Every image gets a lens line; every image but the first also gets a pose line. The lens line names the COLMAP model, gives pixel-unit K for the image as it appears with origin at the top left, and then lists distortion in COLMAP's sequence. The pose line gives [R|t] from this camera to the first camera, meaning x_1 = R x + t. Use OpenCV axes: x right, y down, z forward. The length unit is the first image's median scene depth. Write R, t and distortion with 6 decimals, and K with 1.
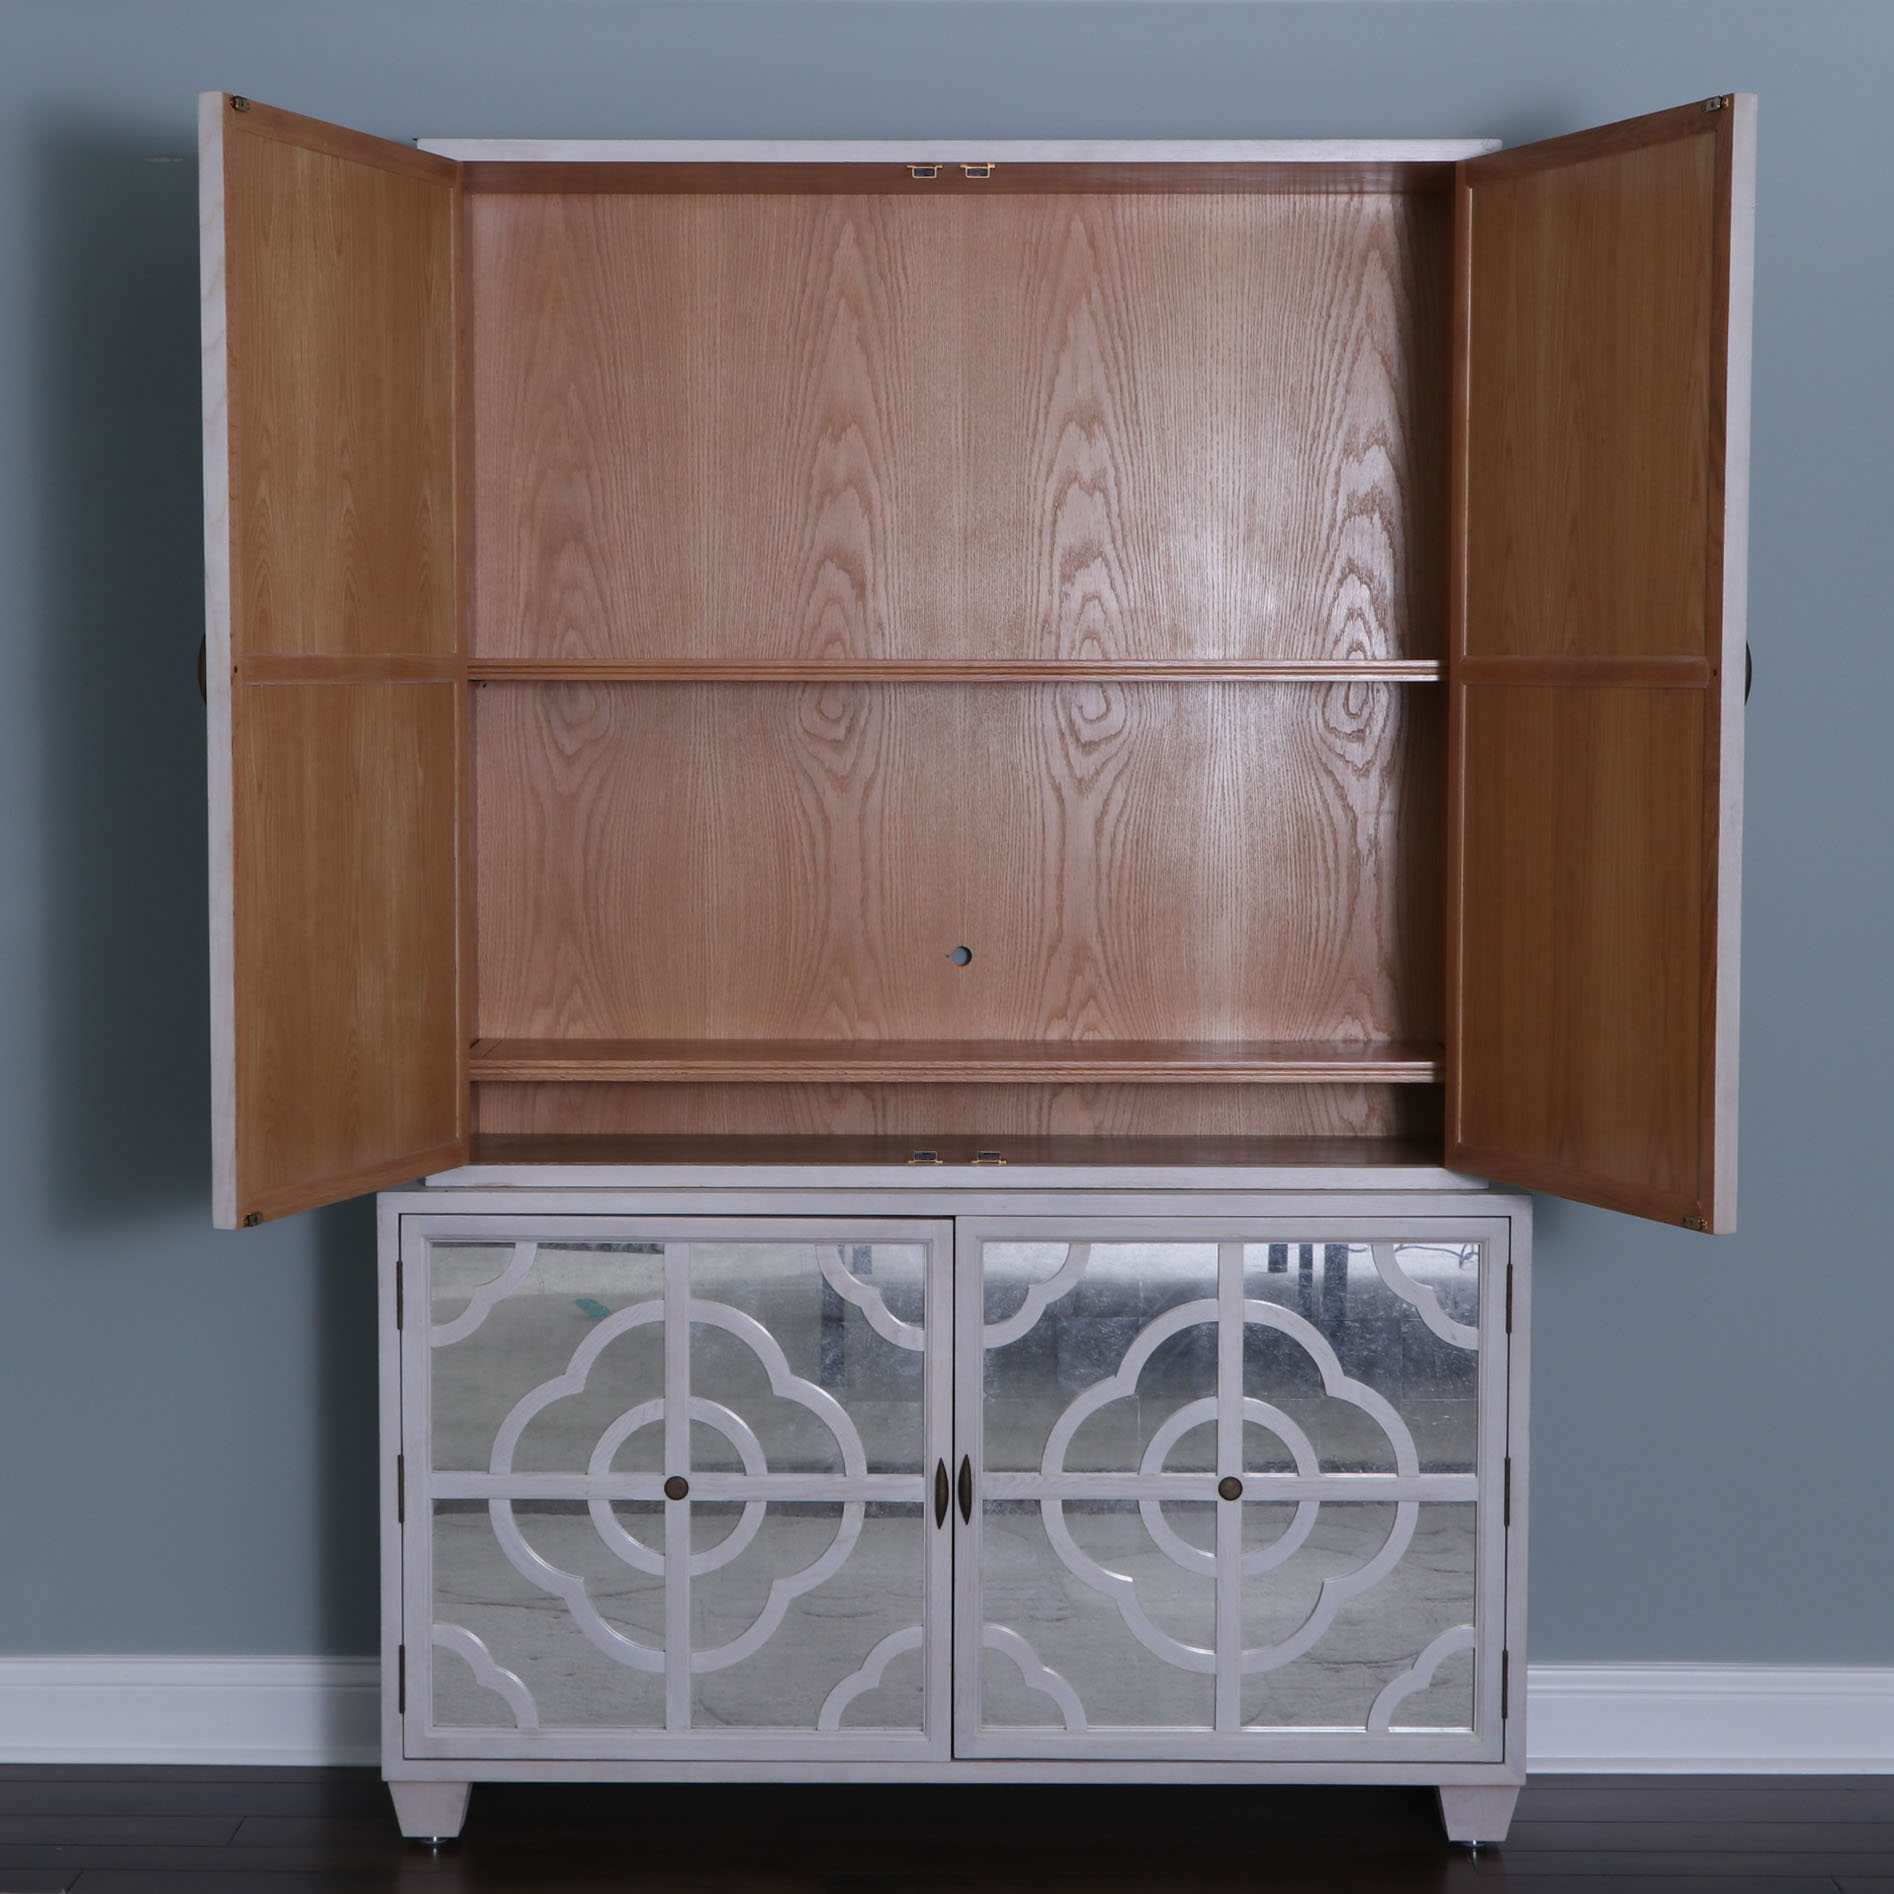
lens RADIAL K [[3280.9, 0, 946.6], [0, 3280.9, 1039.4], [0, 0, 1]] dist [0.041637, 0.220804]
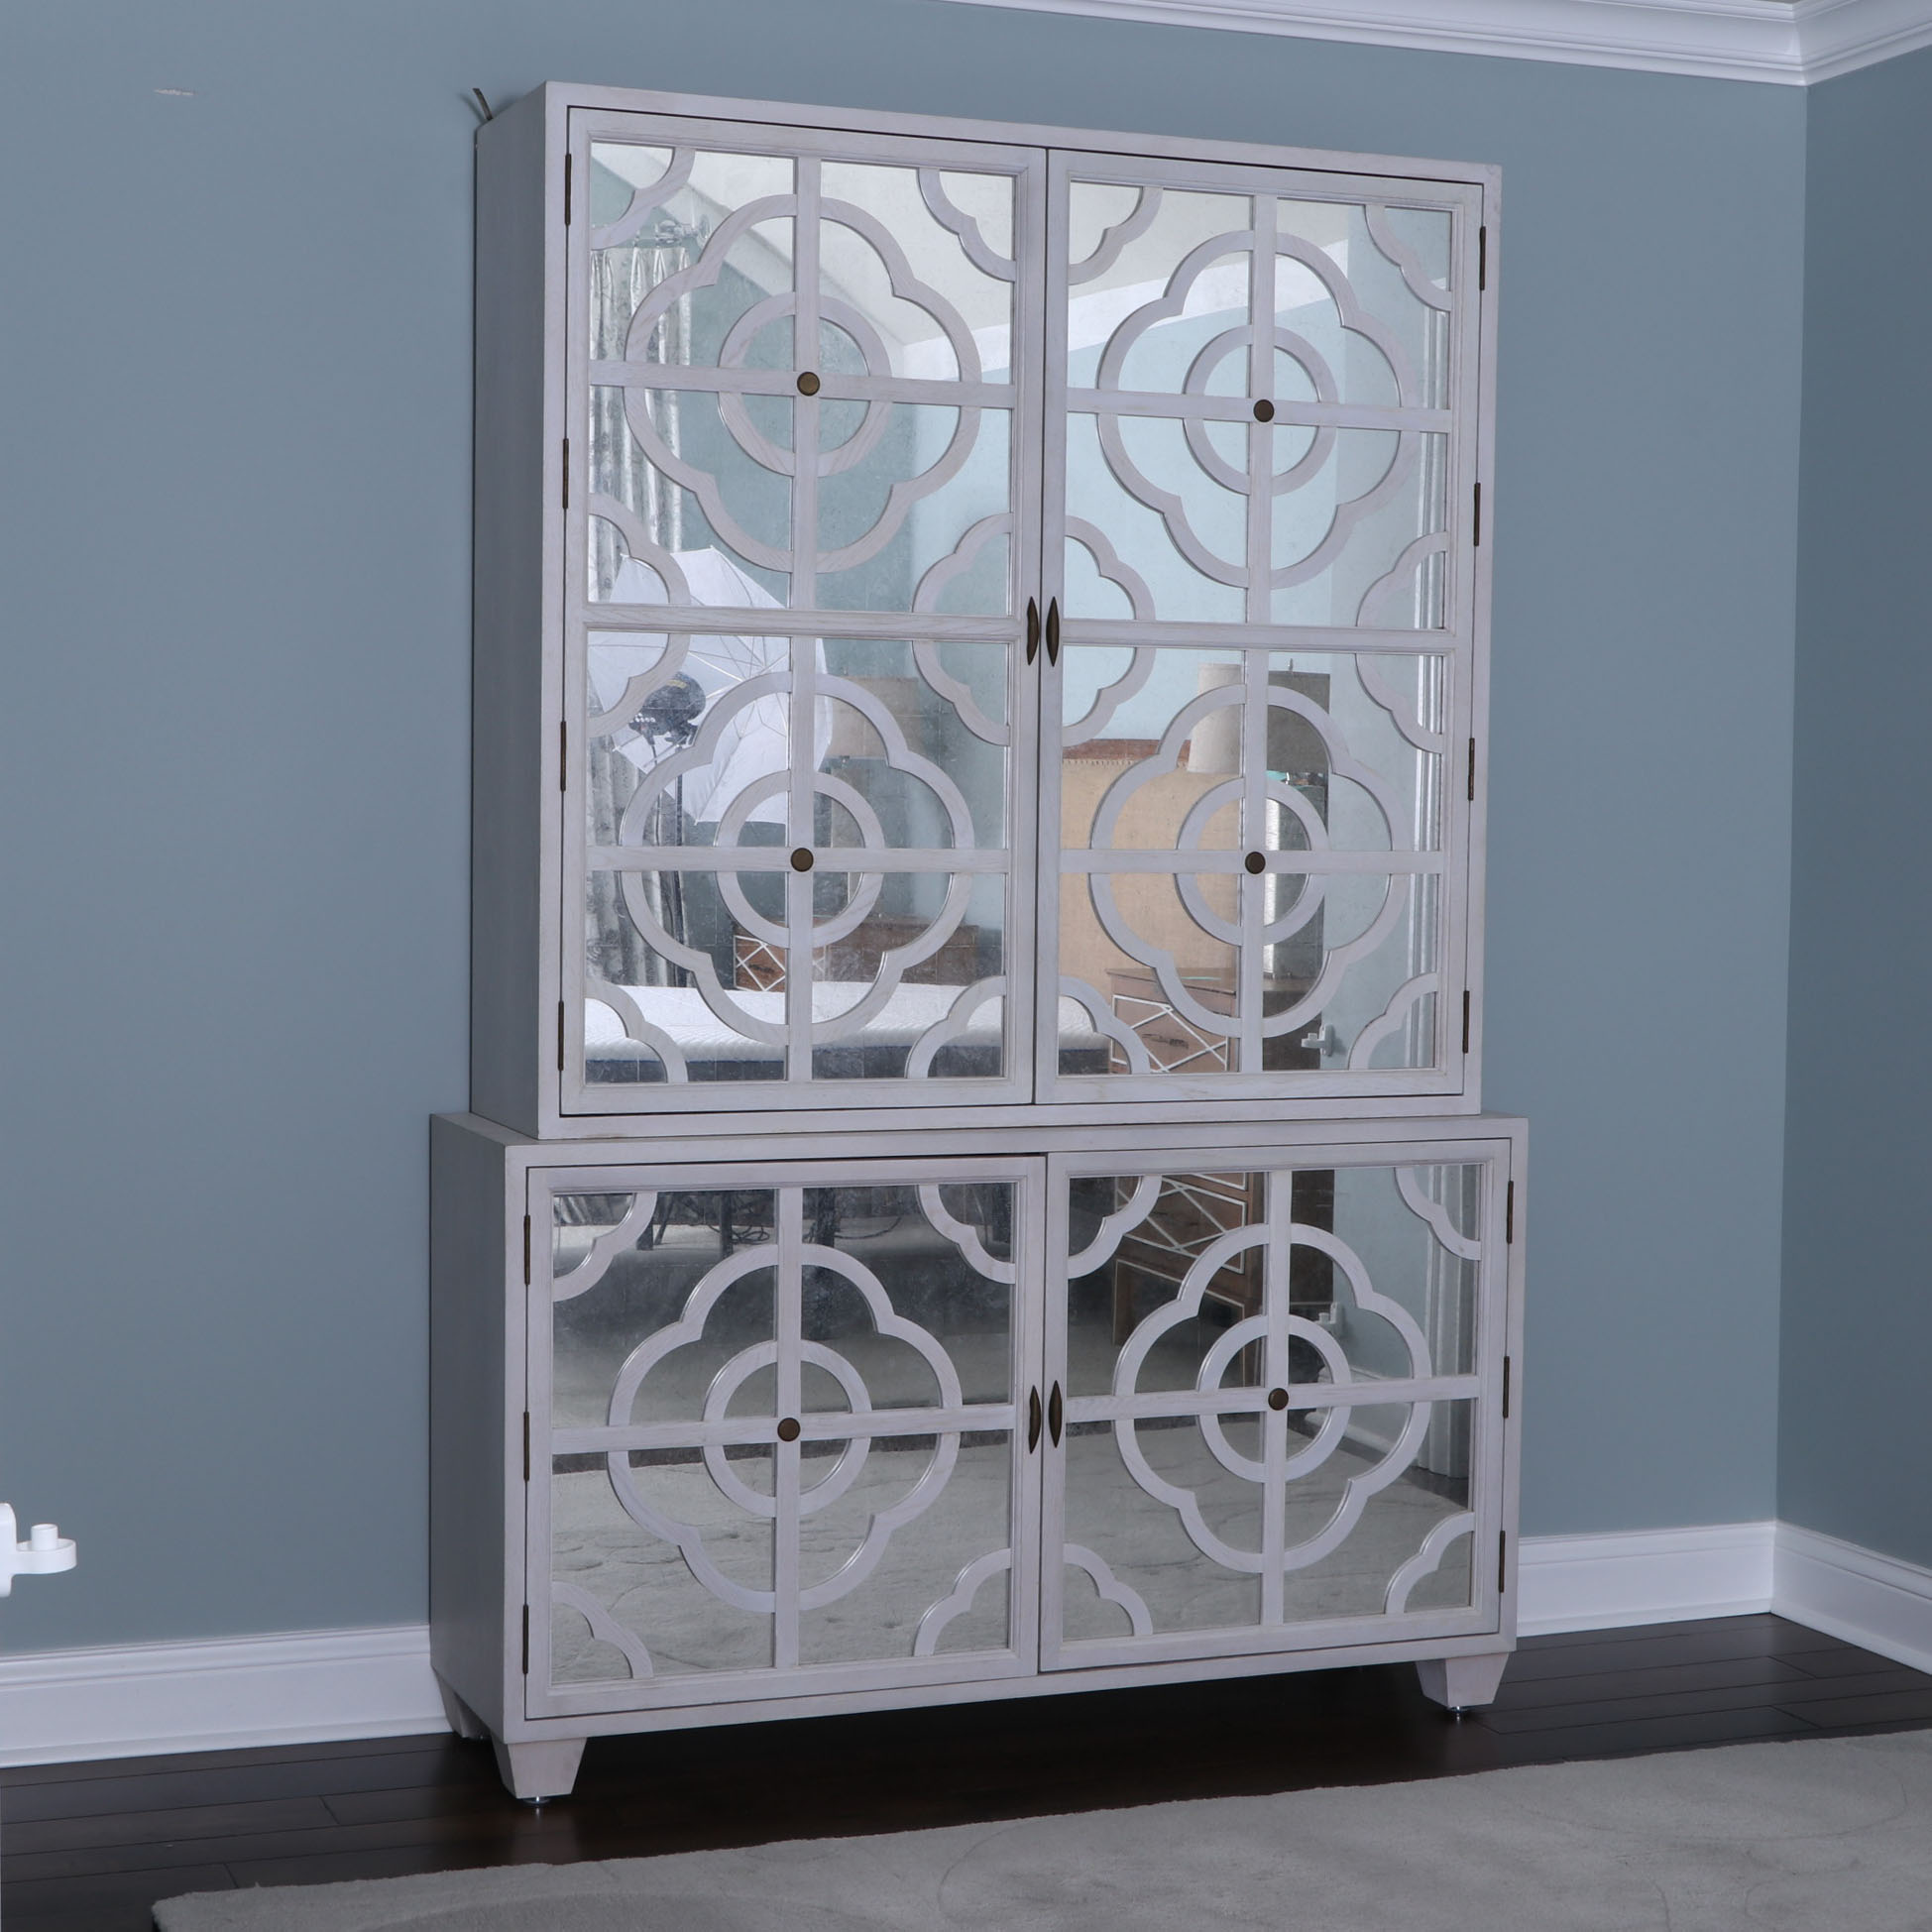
lens RADIAL K [[3419.4, 0, 966.0], [0, 3419.4, 966.0], [0, 0, 1]] dist [-0.021752, 0.218263]
pose [[0.928974, -0.009949, 0.370012, -0.419305], [0.012435, 0.999913, -0.004334, -0.001195], [-0.369936, 0.008628, 0.929017, -0.001189]]
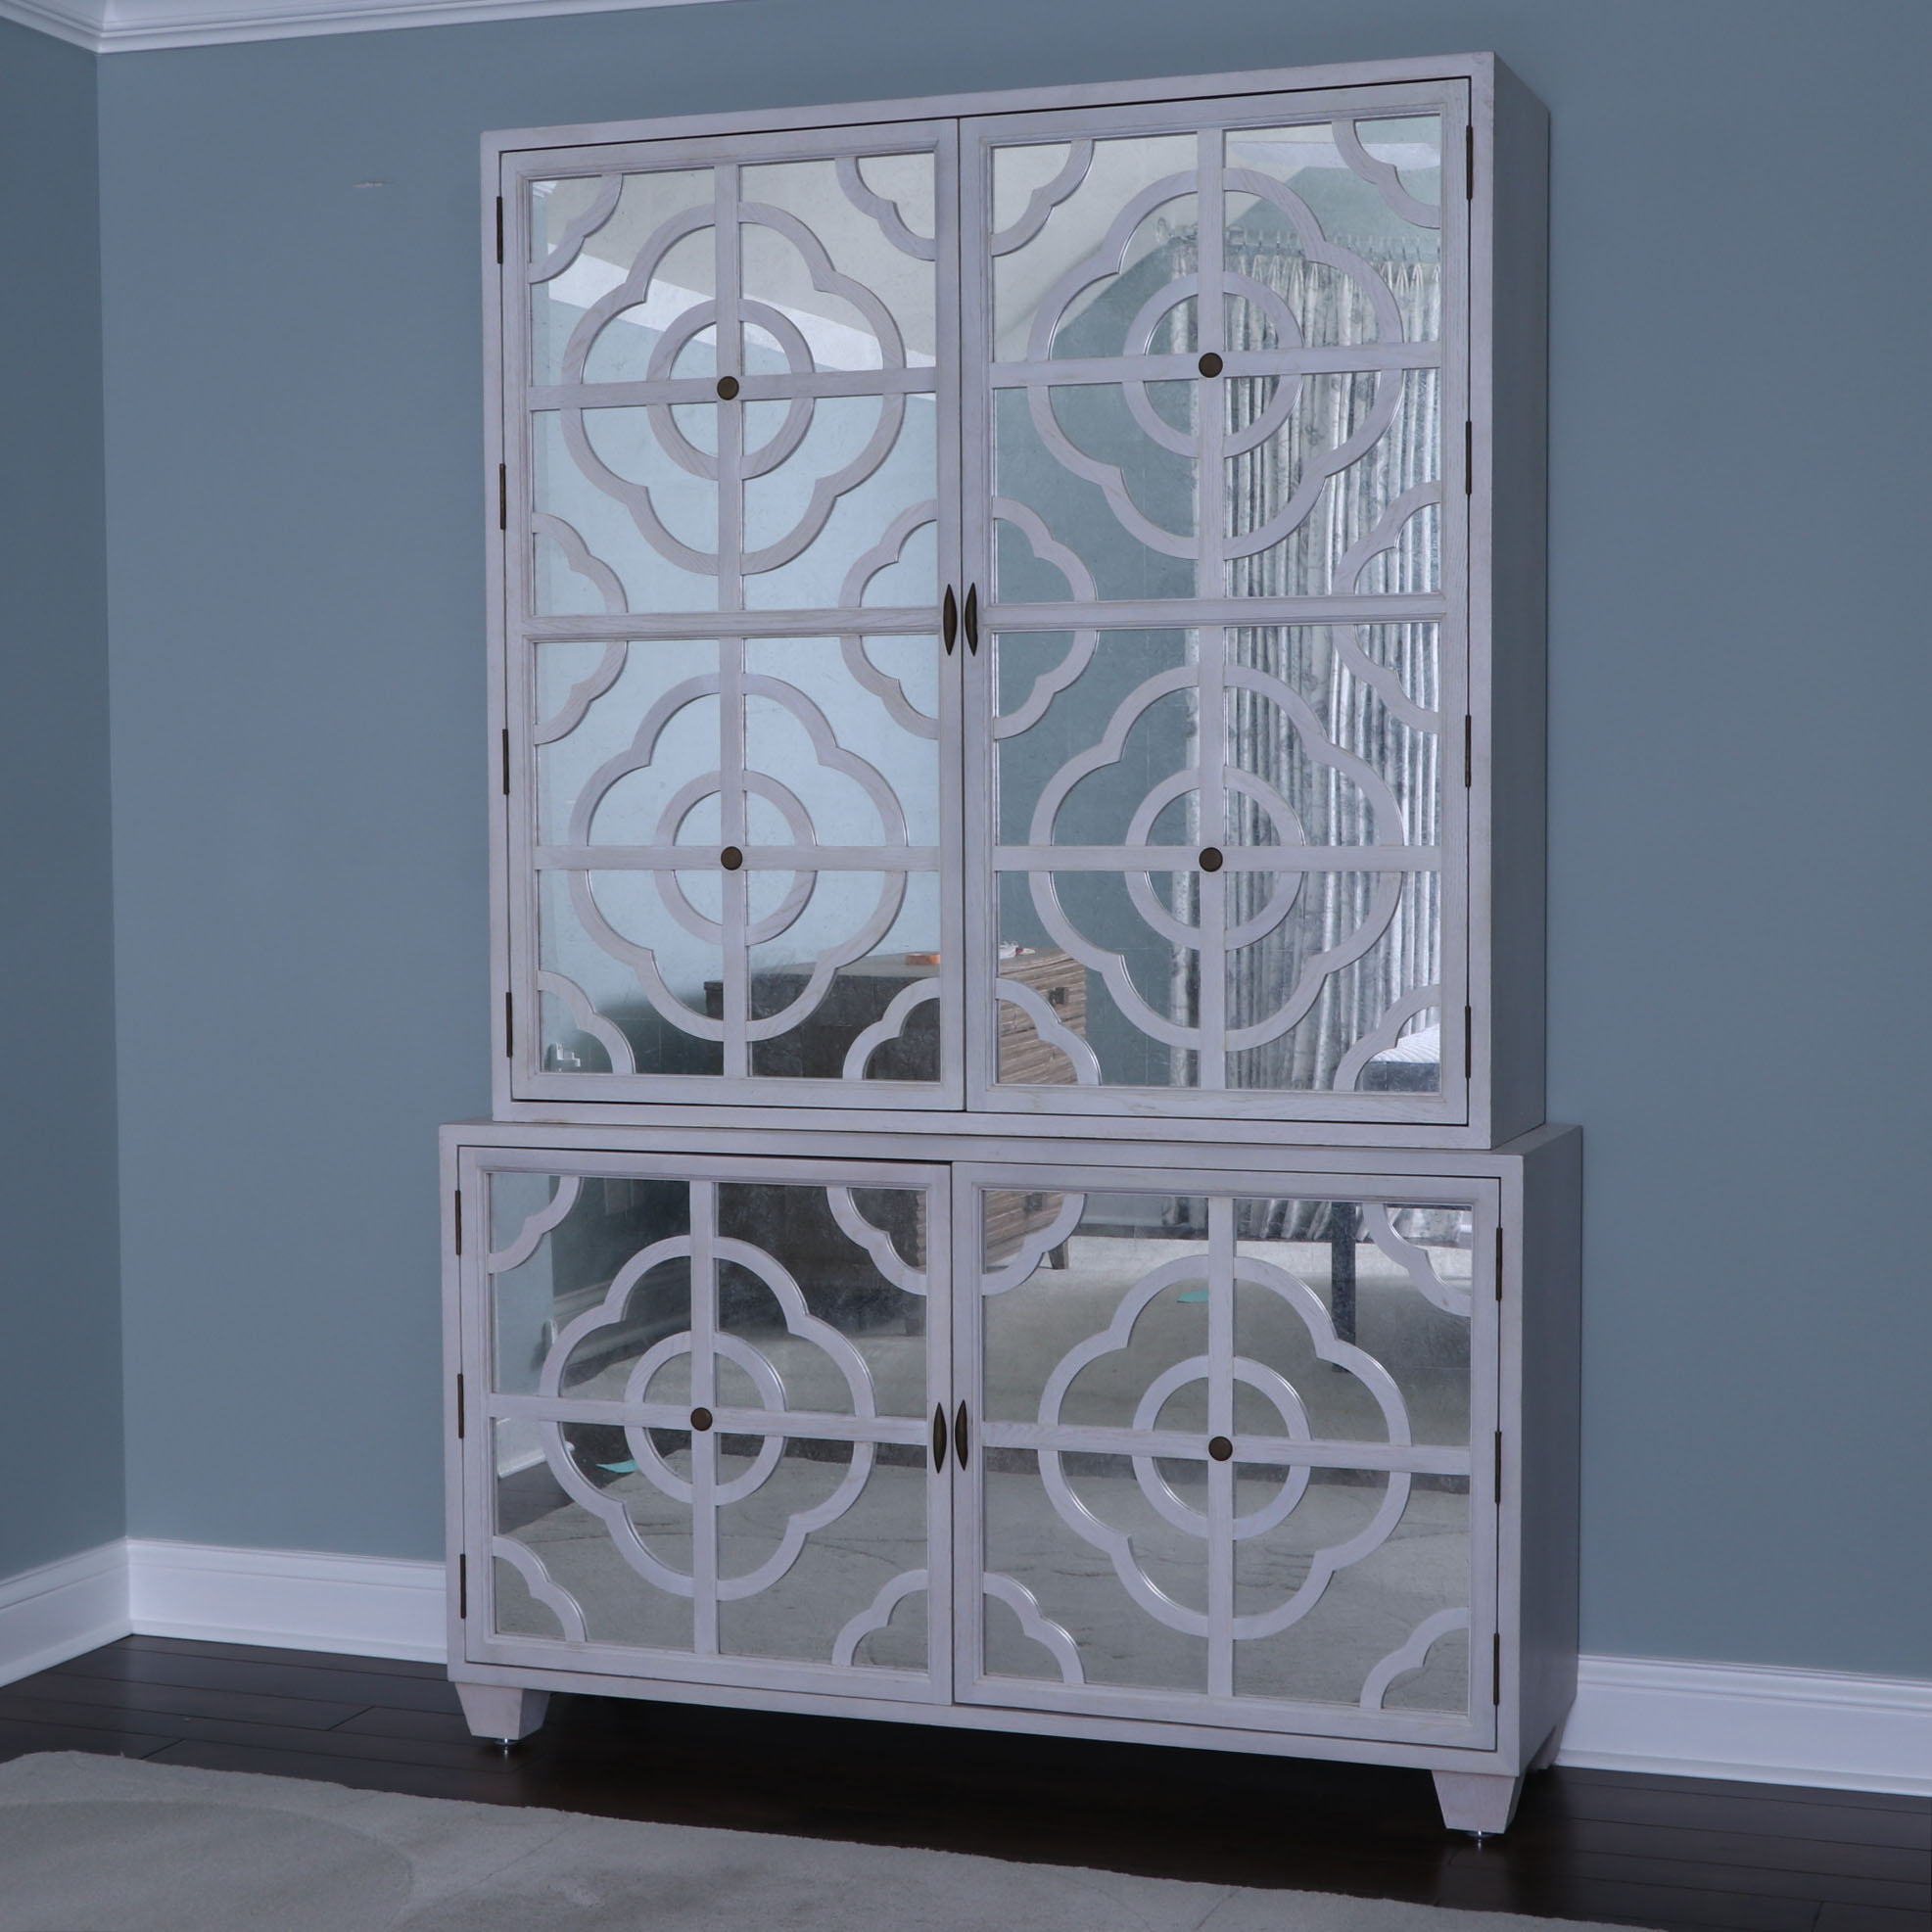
lens RADIAL K [[3471.3, 0, 966.0], [0, 3471.3, 966.0], [0, 0, 1]] dist [0.016040, 0.033937]
pose [[0.943657, 0.008205, -0.330825, 0.354678], [-0.010959, 0.999919, -0.006463, 0.000518], [0.330745, 0.009724, 0.943670, -0.002418]]
